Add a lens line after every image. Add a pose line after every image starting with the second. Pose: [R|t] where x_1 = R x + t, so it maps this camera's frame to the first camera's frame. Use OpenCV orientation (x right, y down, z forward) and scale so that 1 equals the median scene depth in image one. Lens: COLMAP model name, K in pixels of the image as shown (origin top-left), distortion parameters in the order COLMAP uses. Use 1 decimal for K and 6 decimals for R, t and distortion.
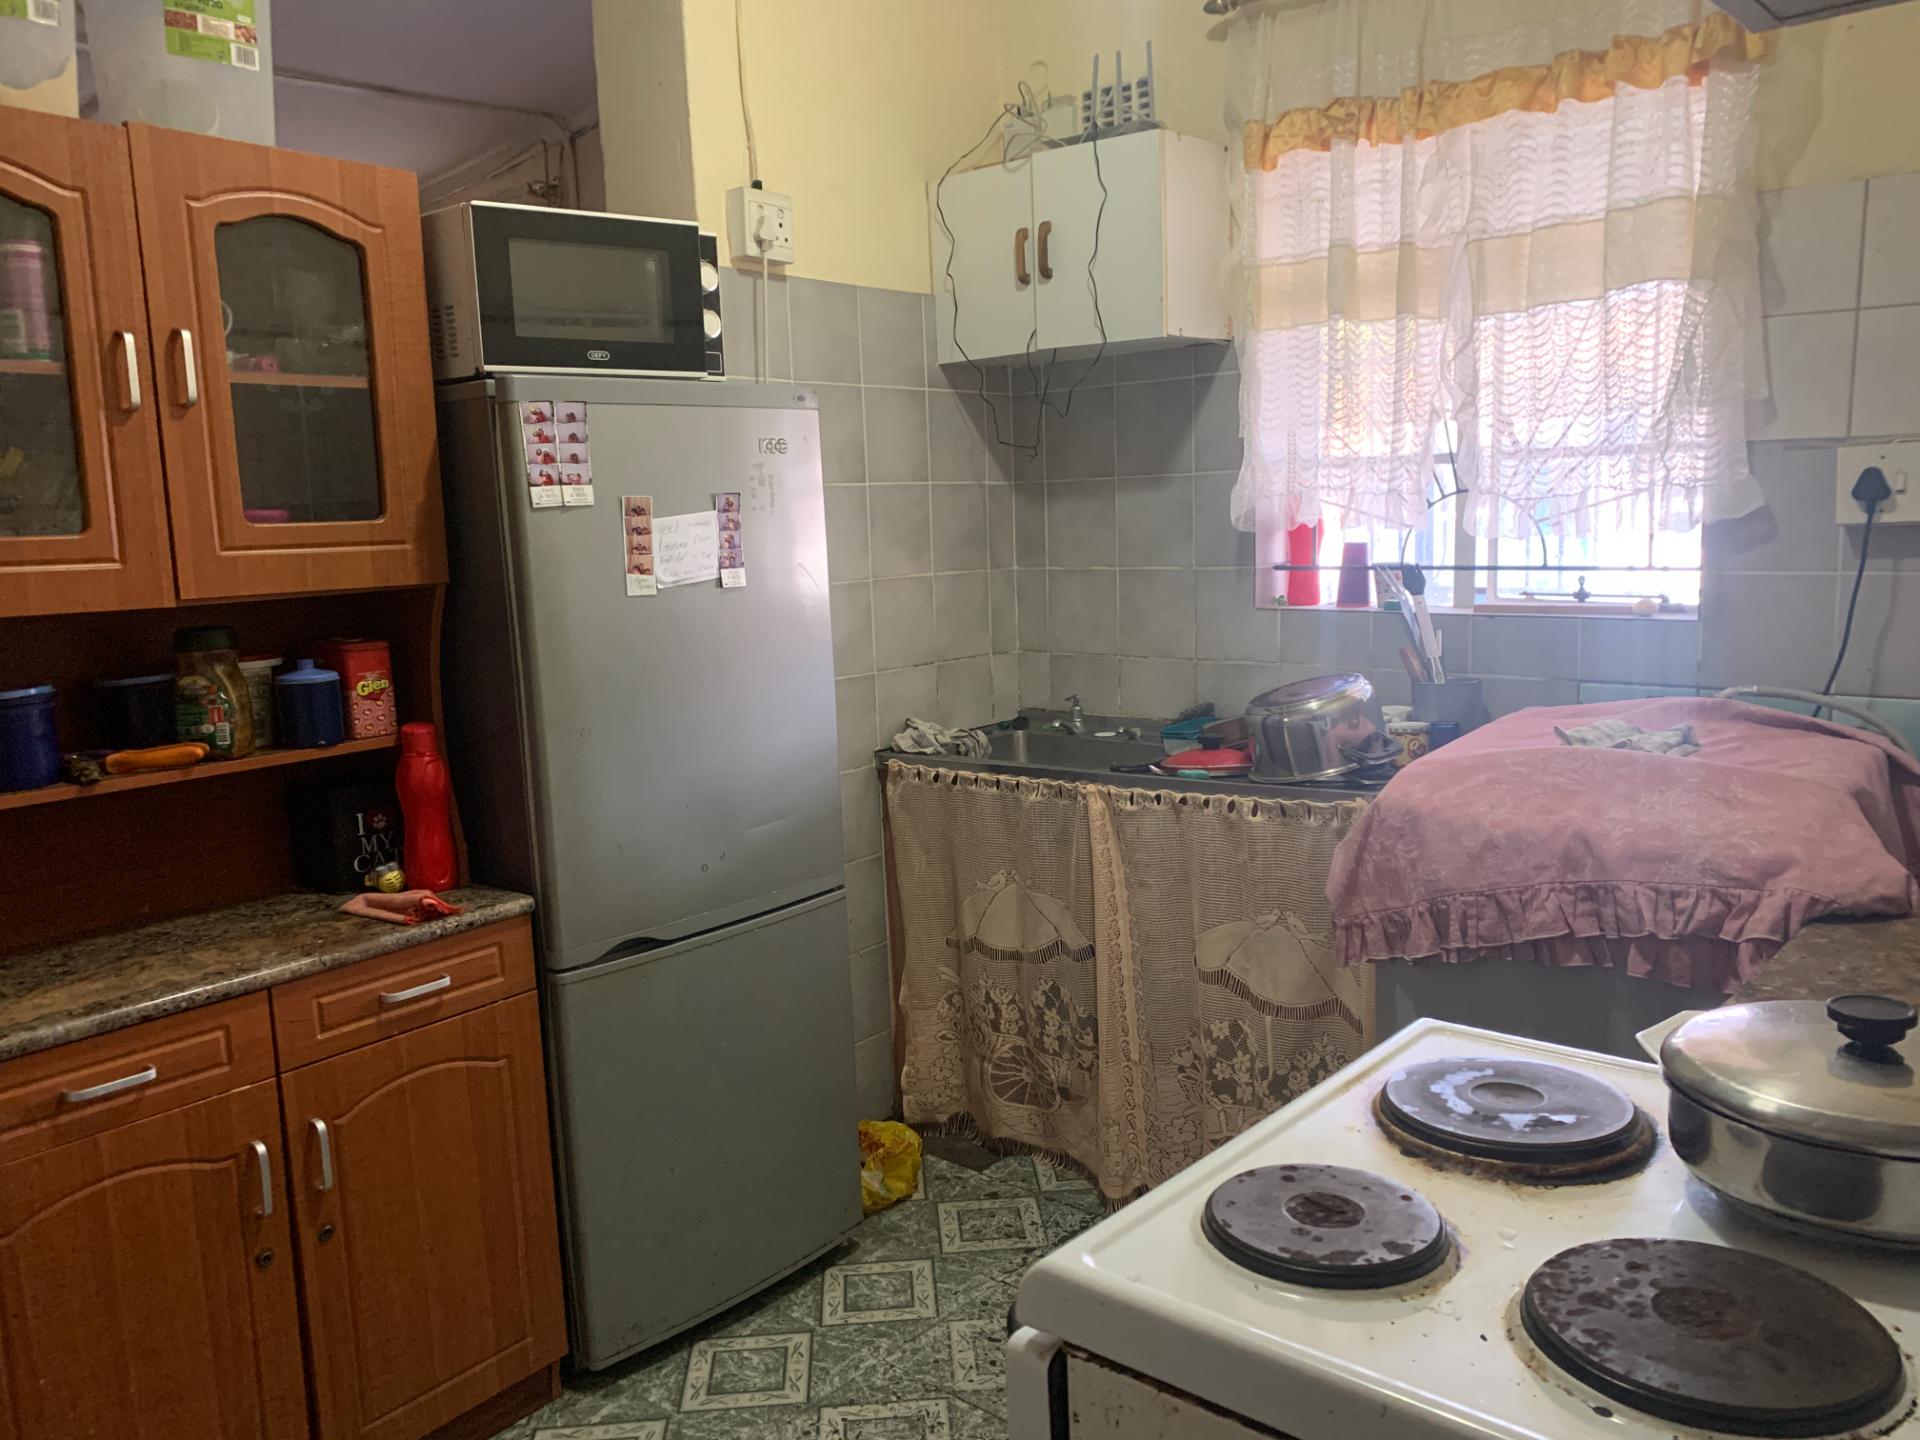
lens RADIAL K [[1461.5, 0, 971.0], [0, 1461.5, 720.1], [0, 0, 1]] dist [0.068342, -0.085666]
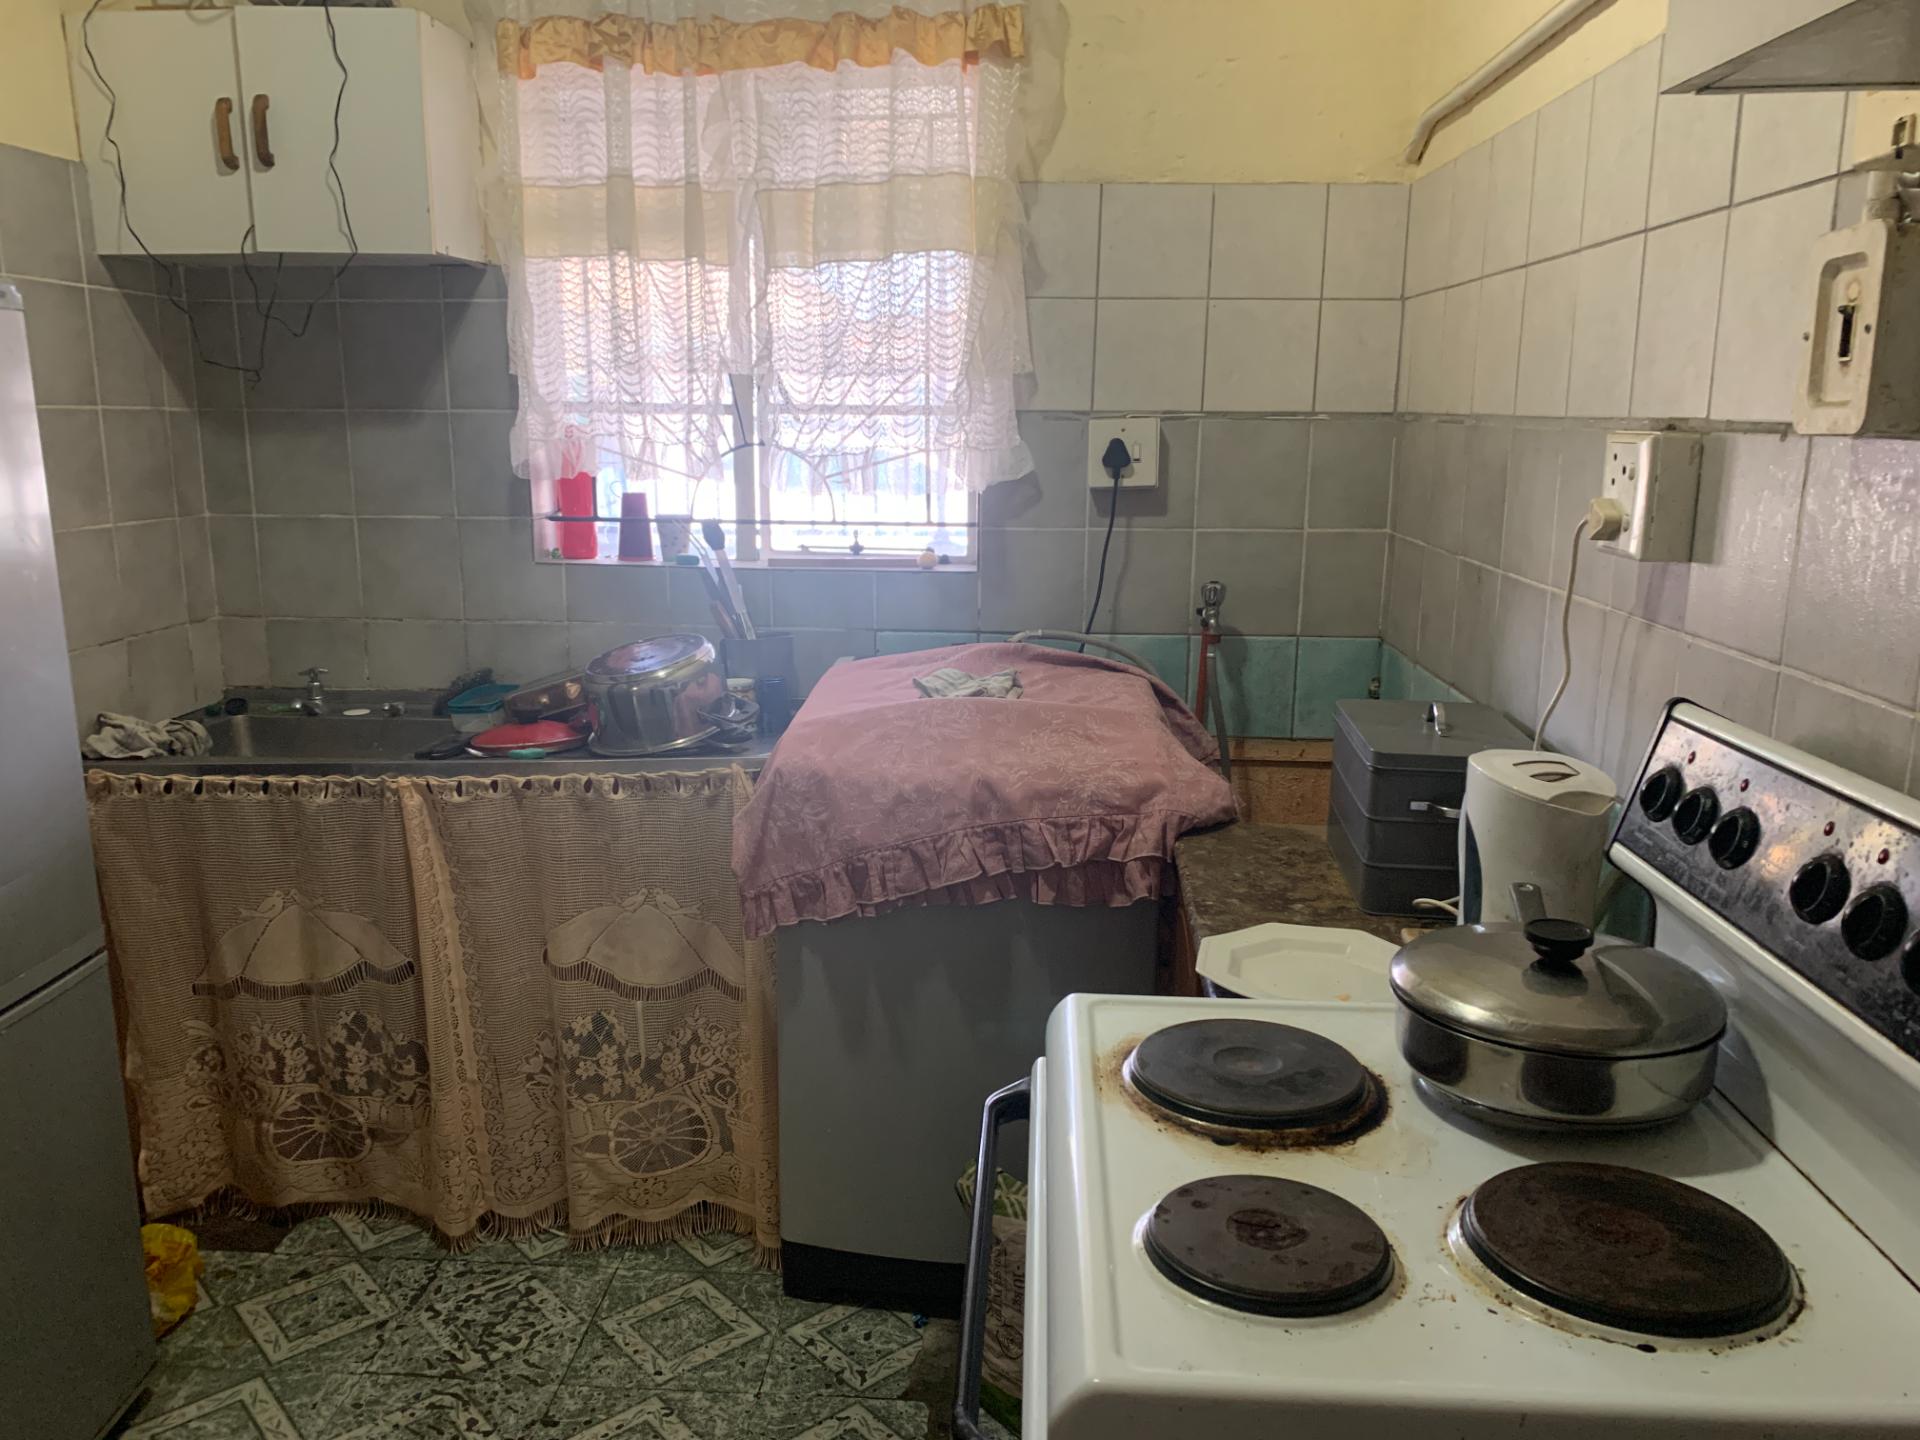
lens RADIAL K [[1461.5, 0, 933.8], [0, 1461.5, 721.3], [0, 0, 1]] dist [0.068342, -0.085666]
pose [[0.805783, -0.087762, 0.585672, -0.174615], [0.058515, 0.995918, 0.068730, -0.030421], [-0.589313, -0.021111, 0.807629, 0.123417]]
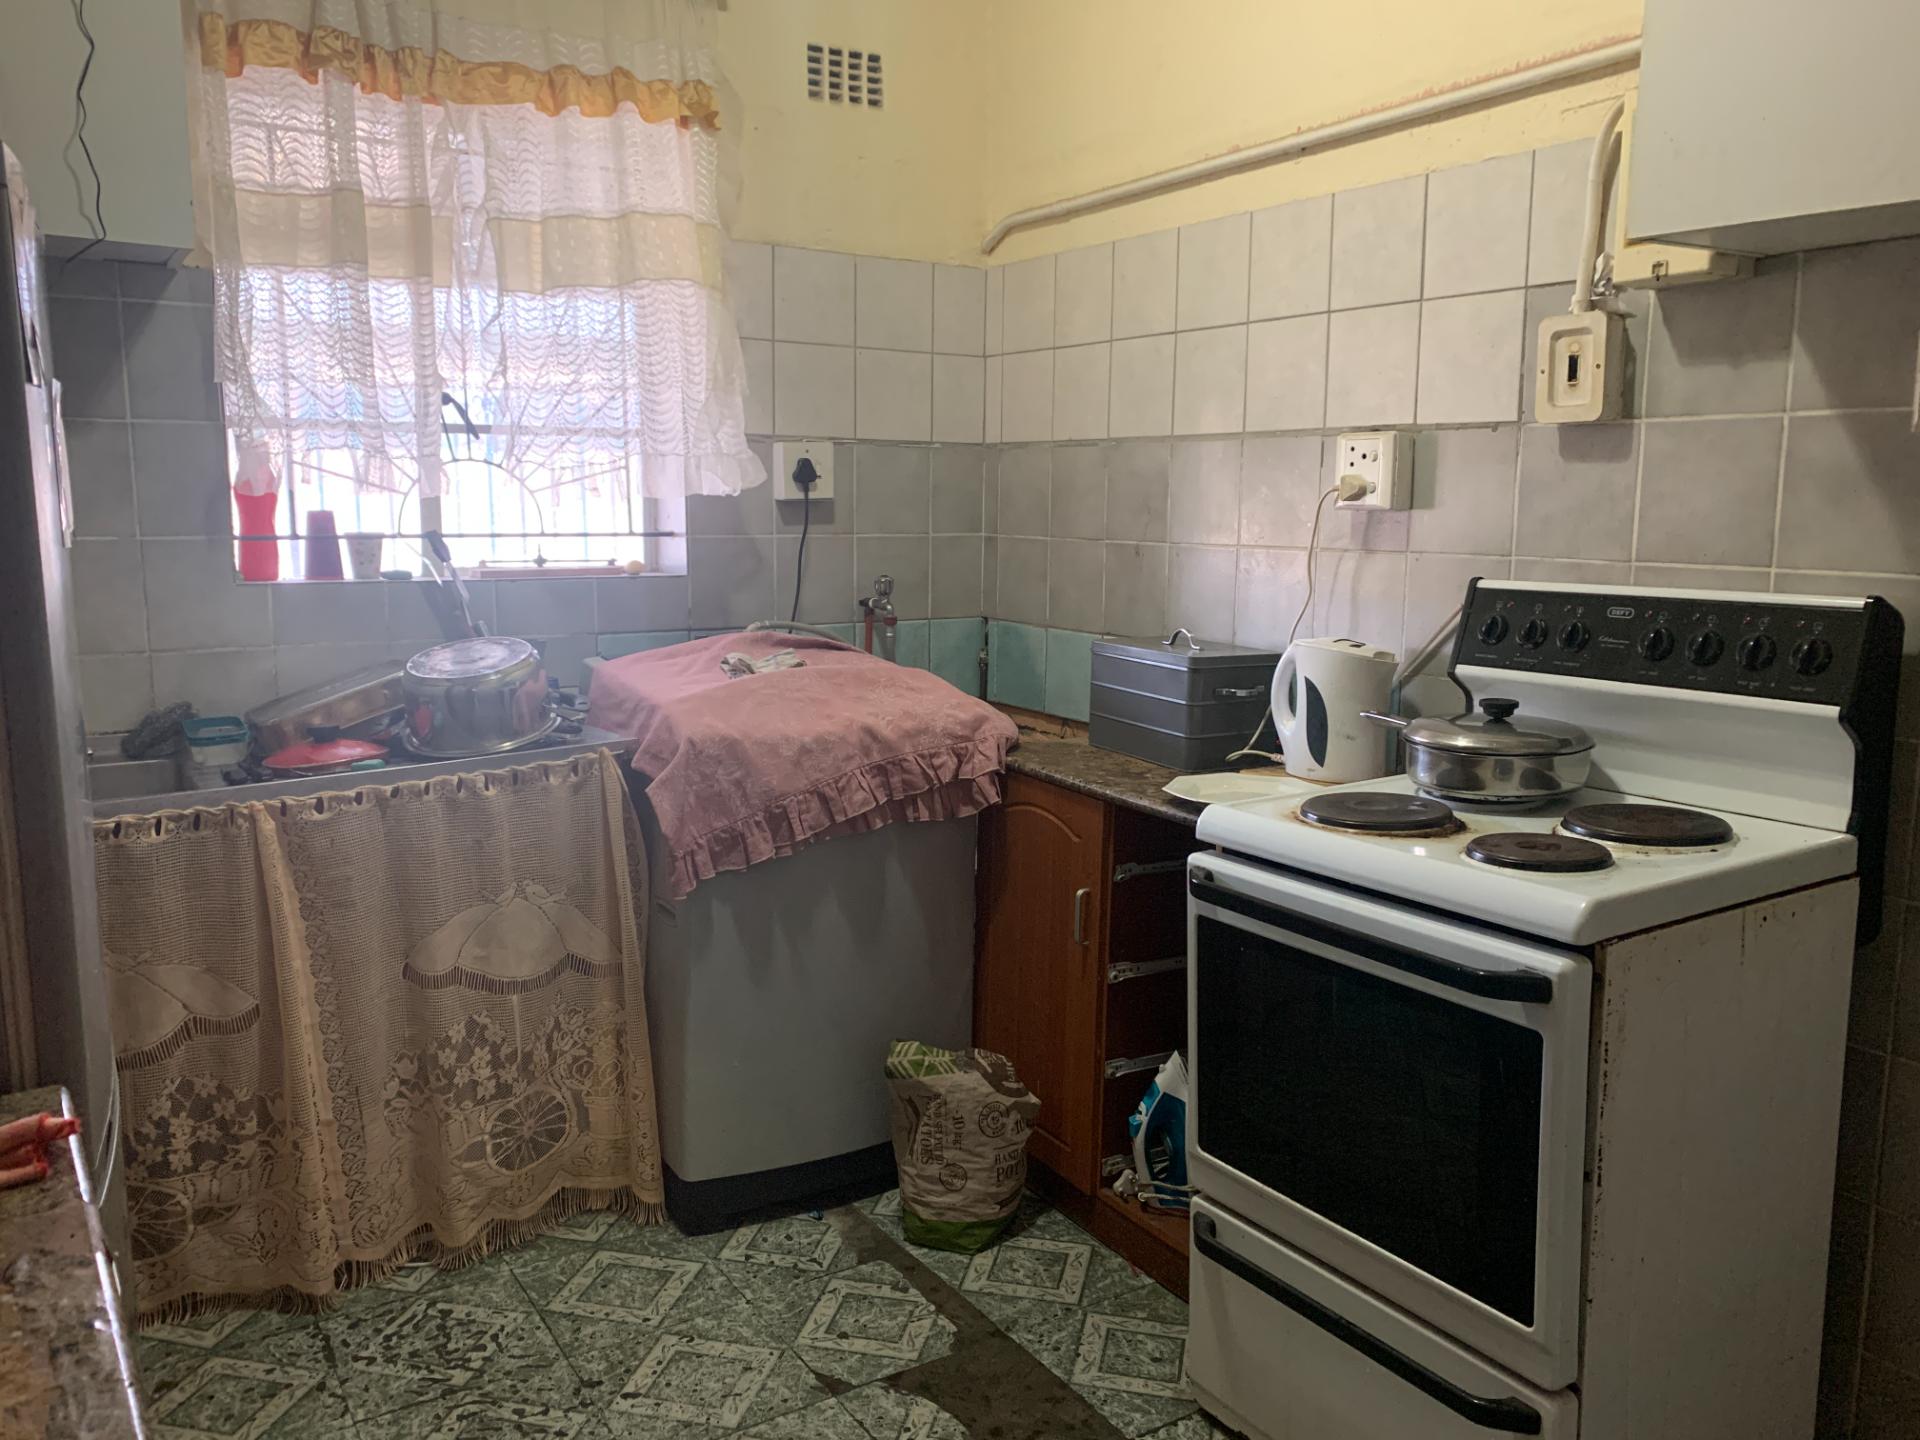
lens RADIAL K [[1461.5, 0, 953.1], [0, 1461.5, 707.3], [0, 0, 1]] dist [0.068342, -0.085666]
pose [[0.297484, -0.106141, 0.948808, -0.578066], [0.127548, 0.989311, 0.070681, -0.015090], [-0.946168, 0.099992, 0.307842, 0.397214]]
